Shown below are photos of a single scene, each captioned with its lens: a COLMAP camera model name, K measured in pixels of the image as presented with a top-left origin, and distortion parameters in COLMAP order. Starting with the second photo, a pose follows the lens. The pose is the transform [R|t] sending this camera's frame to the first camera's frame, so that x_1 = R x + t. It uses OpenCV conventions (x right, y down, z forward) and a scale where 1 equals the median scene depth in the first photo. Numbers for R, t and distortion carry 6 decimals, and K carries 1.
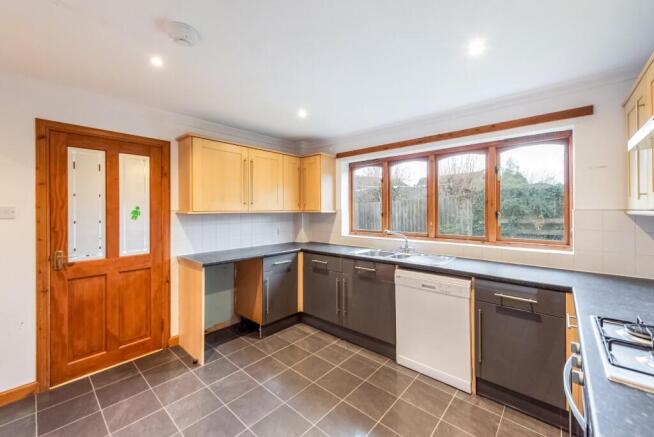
lens RADIAL K [[264.3, 0, 323.2], [0, 264.3, 209.8], [0, 0, 1]] dist [0.009789, -0.000118]
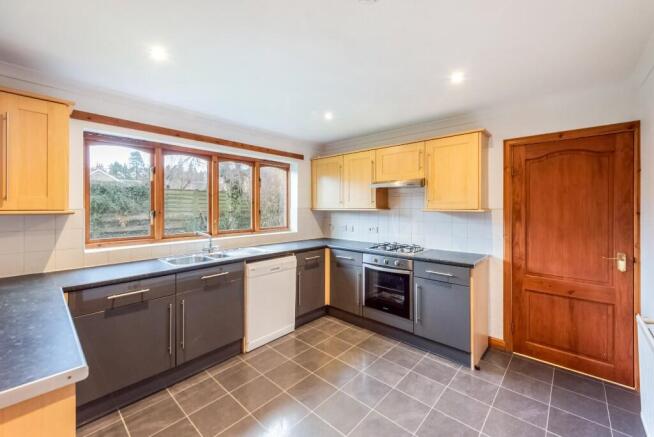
lens RADIAL K [[264.3, 0, 323.2], [0, 264.3, 209.8], [0, 0, 1]] dist [0.009789, -0.000118]
pose [[0.012385, -0.008099, 0.999891, -0.652113], [-0.001631, 0.999966, 0.008120, -0.003234], [-0.999922, -0.001731, 0.012371, 0.570404]]
